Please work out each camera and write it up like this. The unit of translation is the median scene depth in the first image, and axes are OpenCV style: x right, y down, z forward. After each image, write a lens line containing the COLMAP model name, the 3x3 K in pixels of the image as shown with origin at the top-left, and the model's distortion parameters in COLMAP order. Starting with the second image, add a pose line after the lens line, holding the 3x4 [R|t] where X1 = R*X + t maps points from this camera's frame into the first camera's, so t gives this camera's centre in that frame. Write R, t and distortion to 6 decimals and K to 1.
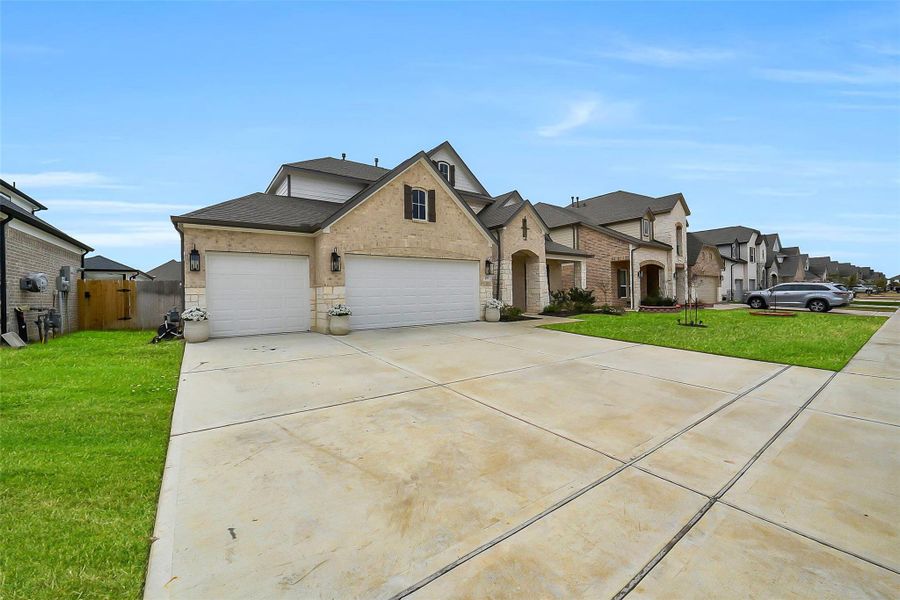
lens RADIAL K [[355.3, 0, 450.4], [0, 355.3, 304.1], [0, 0, 1]] dist [-0.001411, 0.000070]
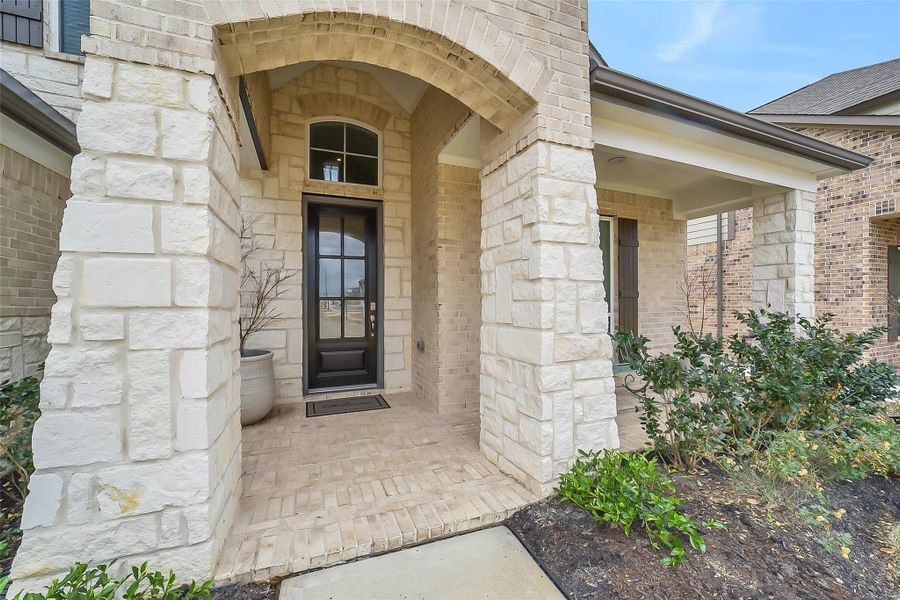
lens RADIAL K [[355.3, 0, 450.4], [0, 355.3, 304.1], [0, 0, 1]] dist [-0.001411, 0.000070]
pose [[0.967944, 0.018678, -0.250471, 0.243598], [-0.021898, 0.999709, -0.010074, -0.049457], [0.250210, 0.015236, 0.968072, 0.820264]]
